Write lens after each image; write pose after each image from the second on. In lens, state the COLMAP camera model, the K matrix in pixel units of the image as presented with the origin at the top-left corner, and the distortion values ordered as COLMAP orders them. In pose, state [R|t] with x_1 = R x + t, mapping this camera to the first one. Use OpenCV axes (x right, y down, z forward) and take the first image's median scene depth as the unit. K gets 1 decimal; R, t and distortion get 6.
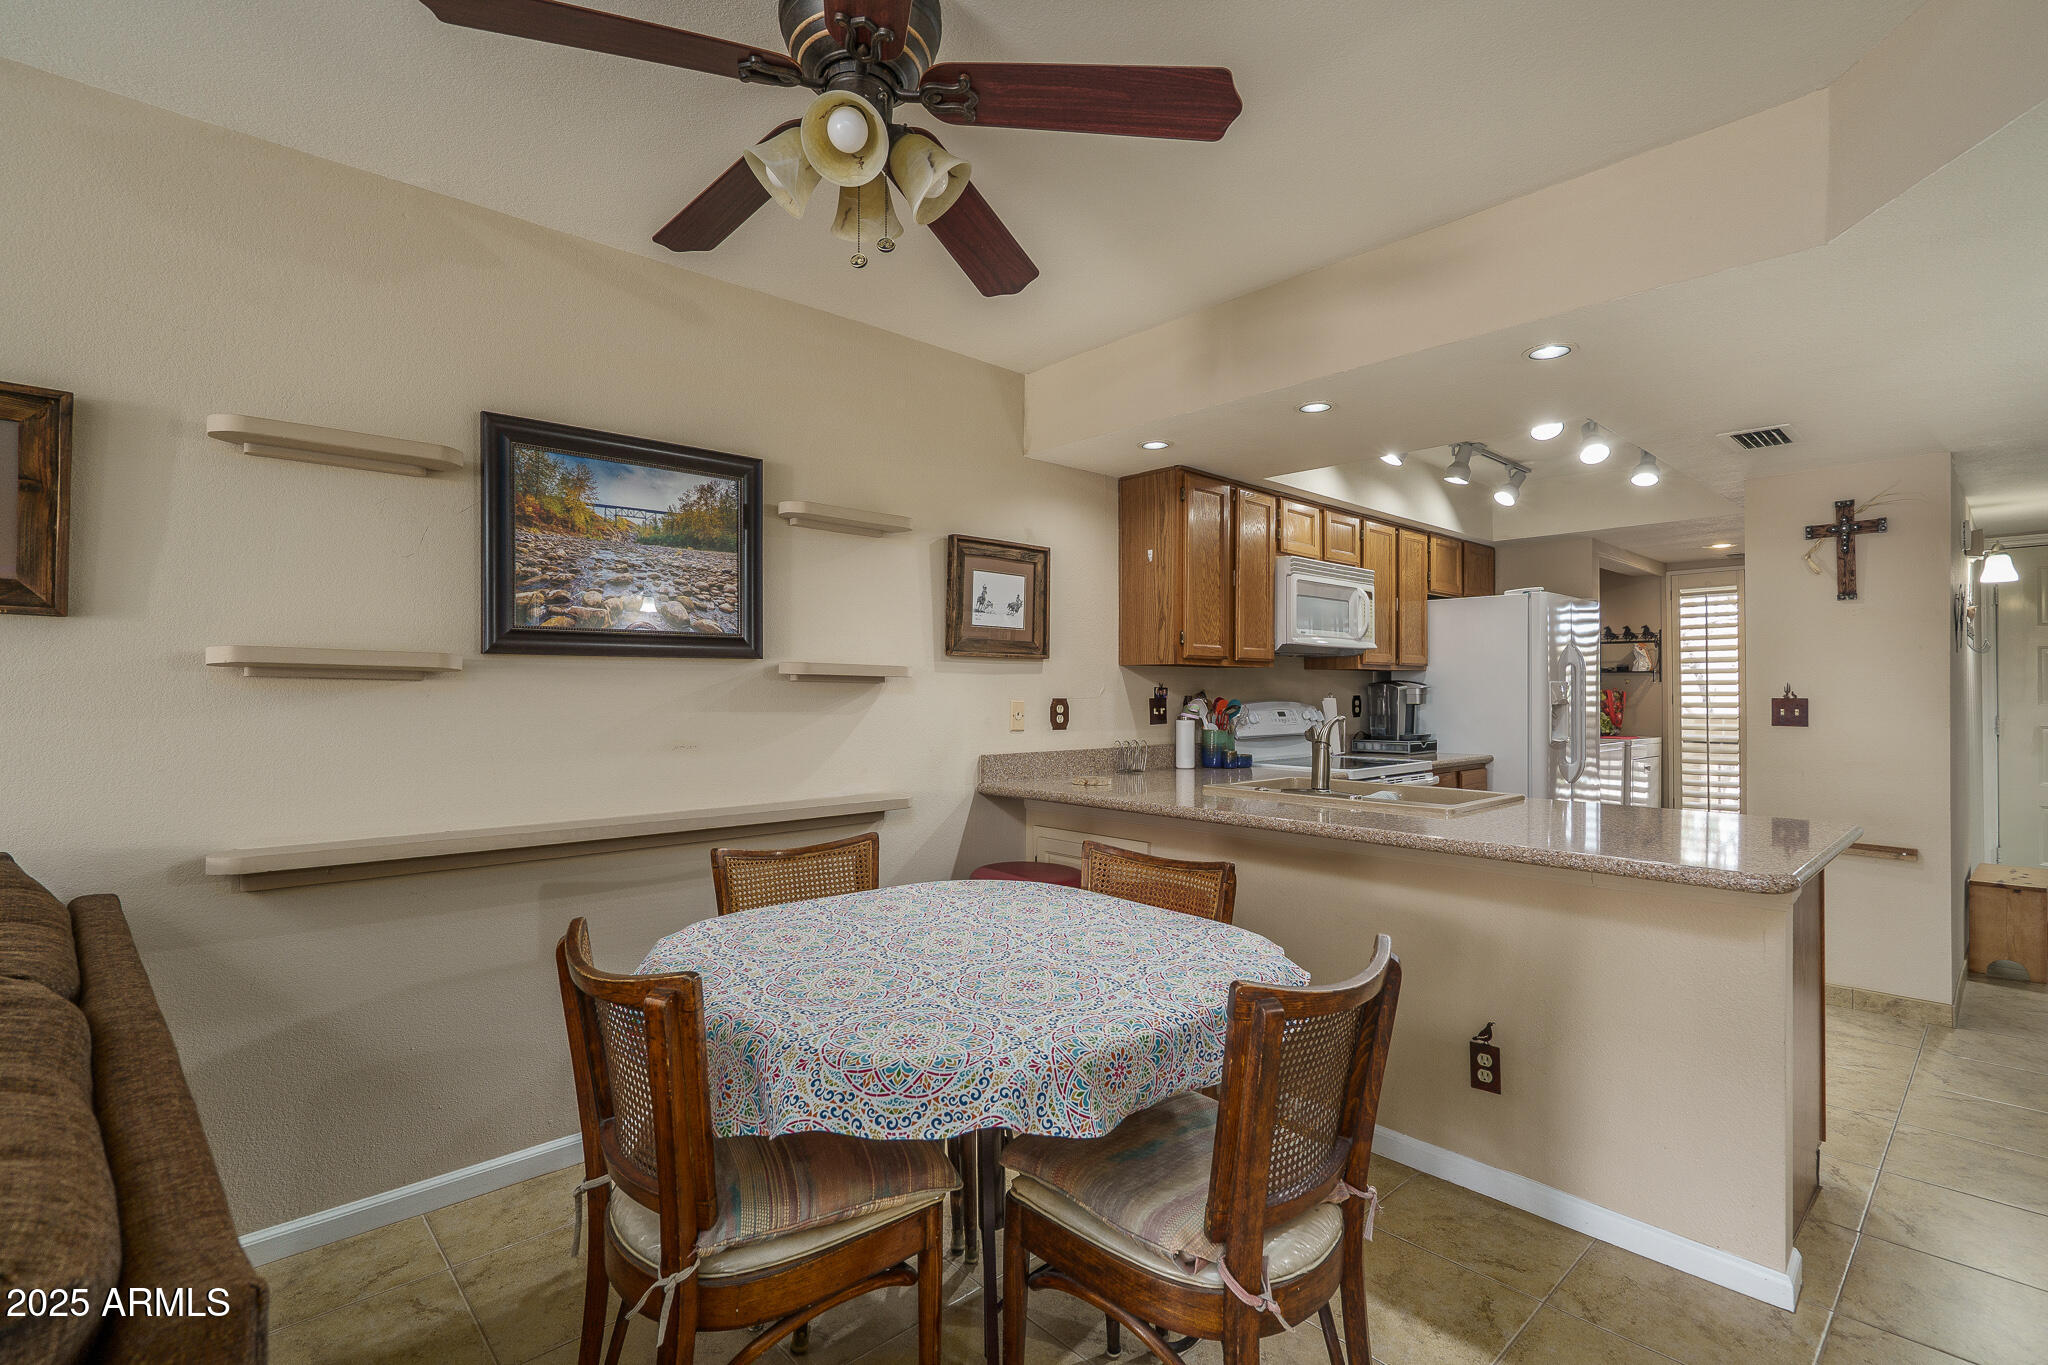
lens RADIAL K [[921.1, 0, 1030.1], [0, 921.1, 688.6], [0, 0, 1]] dist [-0.005685, 0.000761]
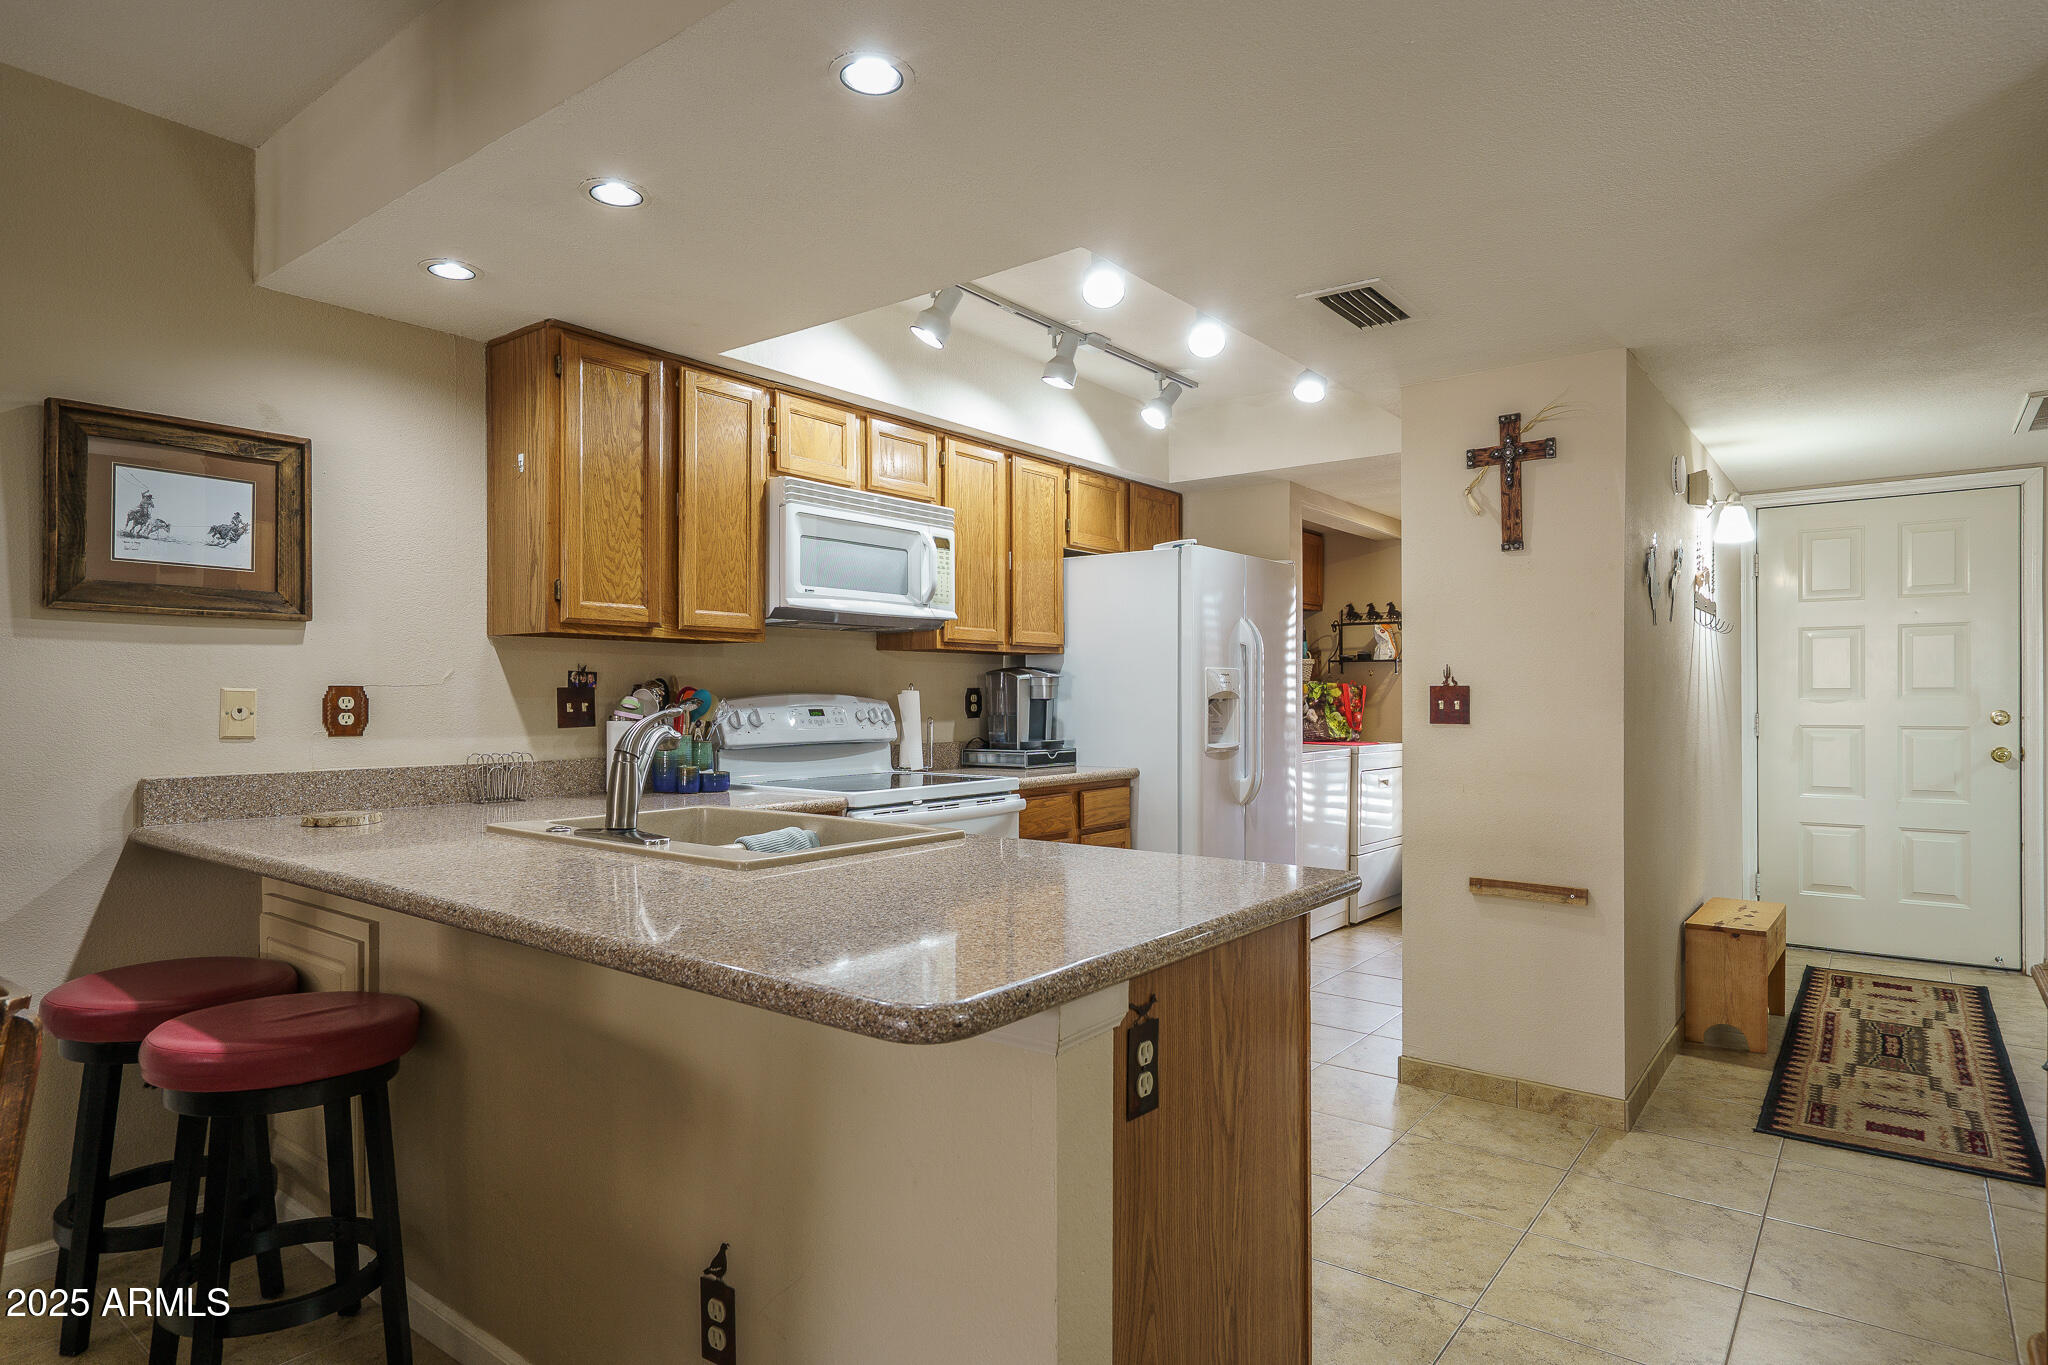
lens RADIAL K [[1113.2, 0, 1018.9], [0, 1113.2, 699.6], [0, 0, 1]] dist [-0.002869, -0.000199]
pose [[0.986438, -0.002871, 0.164108, 0.337676], [0.001878, 0.999979, 0.006203, 0.015320], [-0.164123, -0.005810, 0.986423, 0.178198]]
